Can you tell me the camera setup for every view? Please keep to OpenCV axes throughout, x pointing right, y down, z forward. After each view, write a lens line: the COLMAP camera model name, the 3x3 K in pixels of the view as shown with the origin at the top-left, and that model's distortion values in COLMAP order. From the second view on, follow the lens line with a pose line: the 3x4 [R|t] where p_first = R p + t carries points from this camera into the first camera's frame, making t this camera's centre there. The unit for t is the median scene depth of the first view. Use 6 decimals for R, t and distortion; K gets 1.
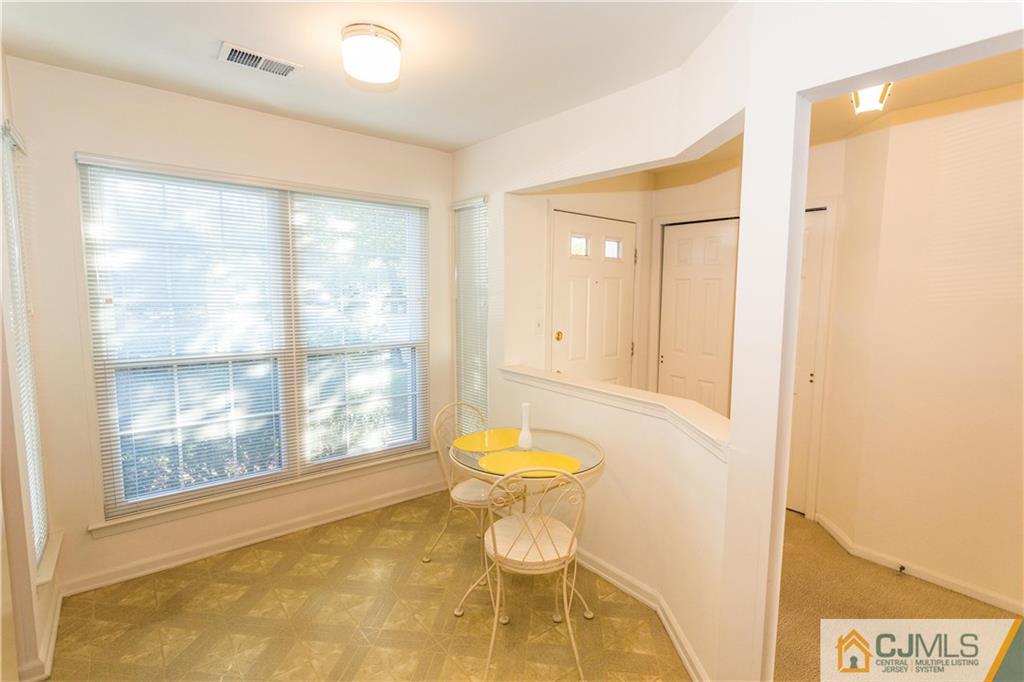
lens RADIAL K [[483.5, 0, 507.7], [0, 483.5, 346.2], [0, 0, 1]] dist [0.002283, 0.001512]
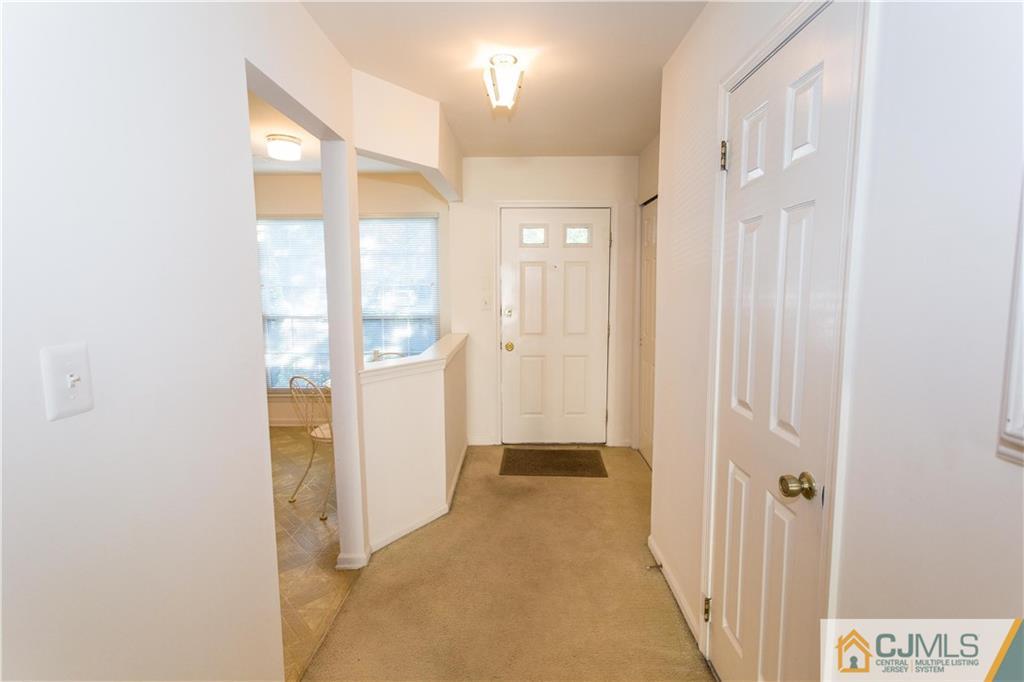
lens RADIAL K [[483.5, 0, 510.2], [0, 483.5, 342.2], [0, 0, 1]] dist [0.002283, 0.001512]
pose [[0.762568, 0.066116, -0.643520, 1.072280], [-0.062062, 0.997652, 0.028957, 0.021591], [0.643924, 0.017857, 0.764881, 0.102045]]
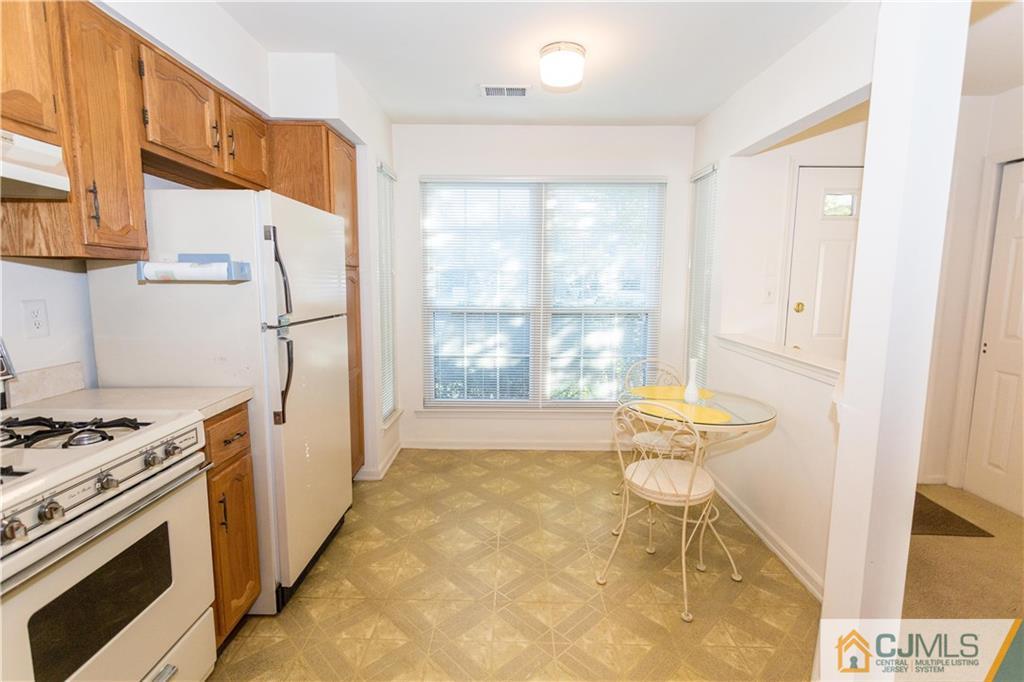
lens RADIAL K [[483.5, 0, 512.9], [0, 483.5, 342.0], [0, 0, 1]] dist [0.002283, 0.001512]
pose [[0.780358, 0.077528, -0.620509, 0.307542], [-0.069535, 0.996889, 0.037107, 0.057979], [0.621455, 0.014190, 0.783321, -0.048891]]
